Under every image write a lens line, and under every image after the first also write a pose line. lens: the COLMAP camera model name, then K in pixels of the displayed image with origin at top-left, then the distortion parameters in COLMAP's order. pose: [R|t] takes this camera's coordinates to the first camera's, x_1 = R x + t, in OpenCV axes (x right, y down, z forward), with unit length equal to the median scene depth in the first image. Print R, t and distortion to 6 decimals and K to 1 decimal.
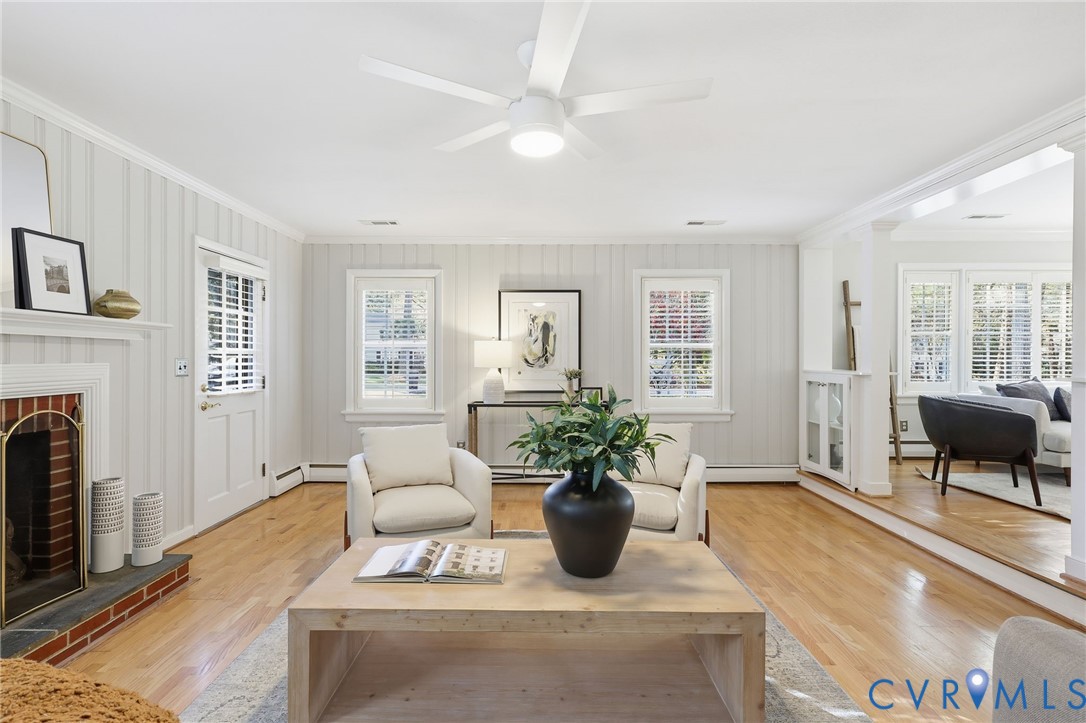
lens RADIAL K [[505.5, 0, 543.3], [0, 505.5, 356.5], [0, 0, 1]] dist [0.000411, 0.000793]
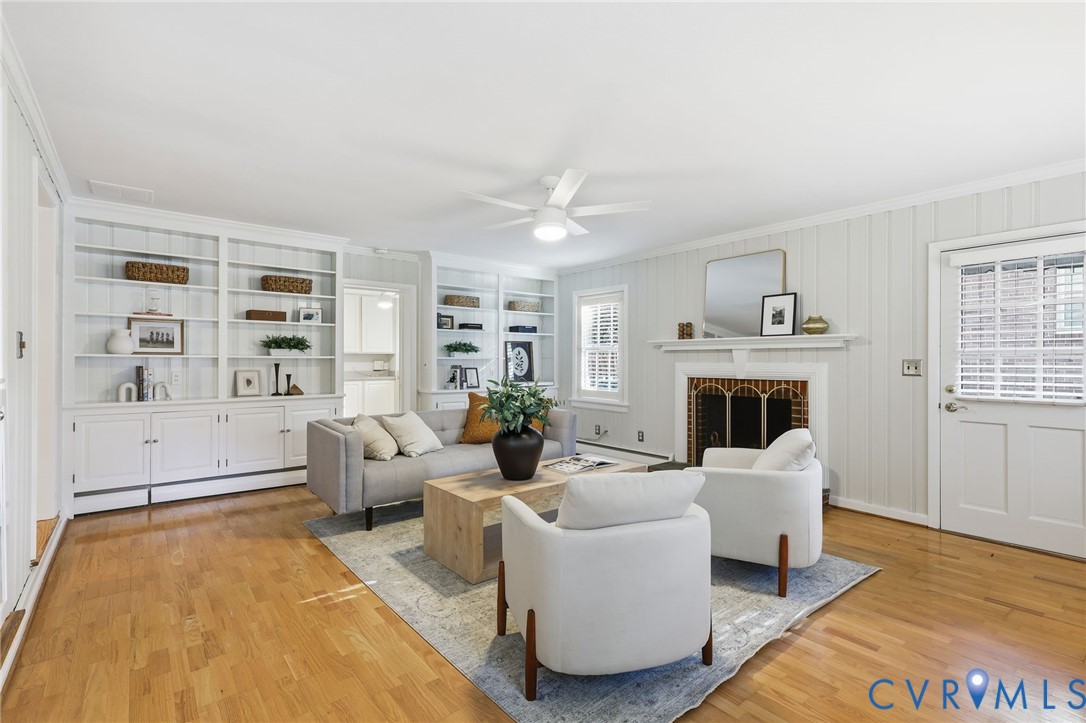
lens RADIAL K [[505.5, 0, 542.9], [0, 505.5, 360.3], [0, 0, 1]] dist [0.000411, 0.000793]
pose [[-0.777334, 0.016537, -0.628871, 0.839598], [0.018204, 0.999827, 0.003791, -0.018366], [0.628825, -0.008501, -0.777500, 1.827832]]
